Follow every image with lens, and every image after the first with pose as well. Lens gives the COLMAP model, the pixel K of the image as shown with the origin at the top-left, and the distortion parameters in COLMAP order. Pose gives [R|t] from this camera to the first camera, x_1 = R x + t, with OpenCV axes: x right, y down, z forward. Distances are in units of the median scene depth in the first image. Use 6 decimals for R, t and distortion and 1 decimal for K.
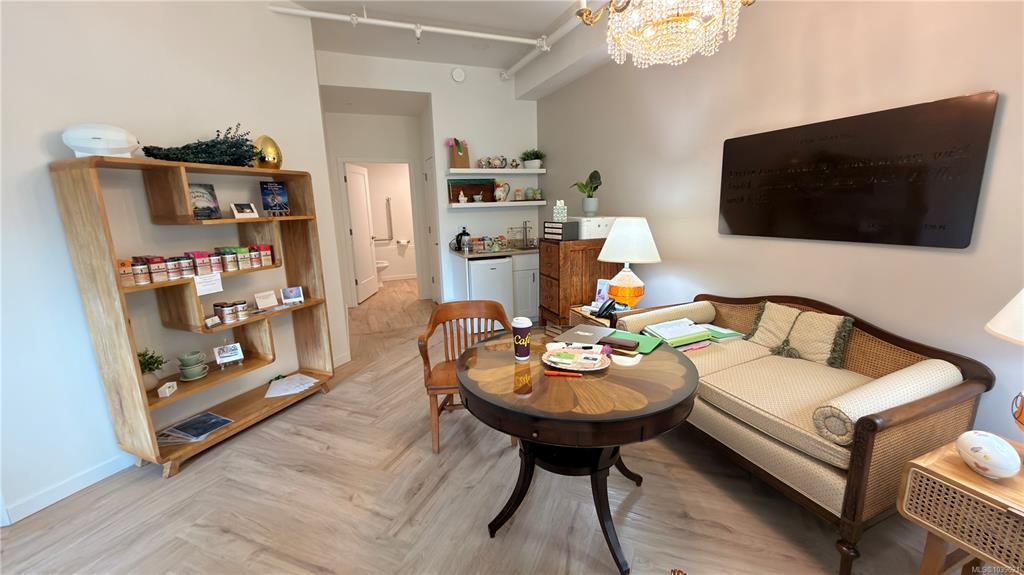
lens RADIAL K [[407.8, 0, 511.8], [0, 407.8, 290.1], [0, 0, 1]] dist [0.005810, -0.000438]
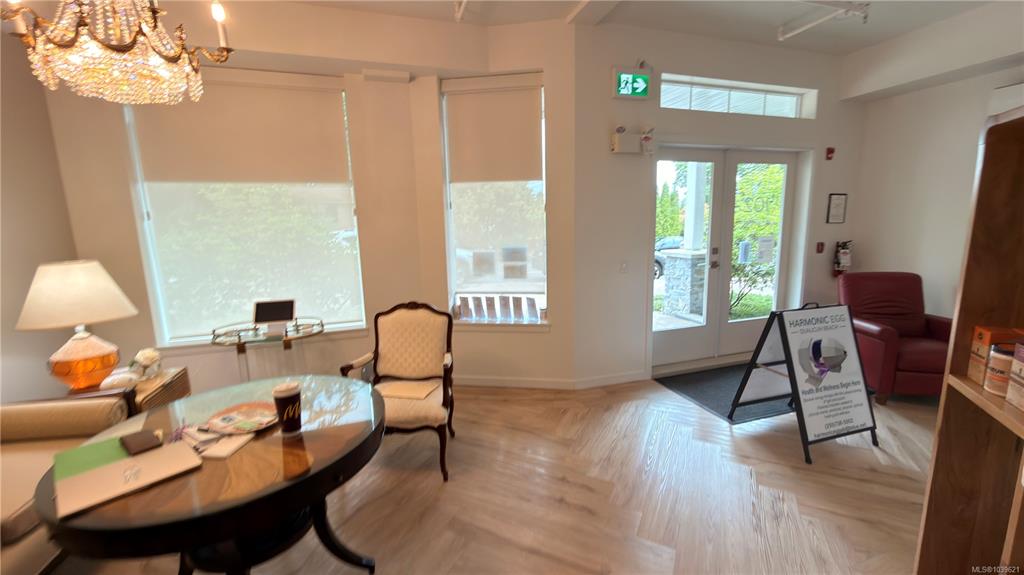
lens RADIAL K [[407.8, 0, 516.6], [0, 407.8, 285.0], [0, 0, 1]] dist [0.005810, -0.000438]
pose [[-0.995908, 0.033269, 0.084031, -0.333442], [0.061187, 0.932488, 0.355980, -0.243169], [-0.066515, 0.359665, -0.930708, 1.114990]]
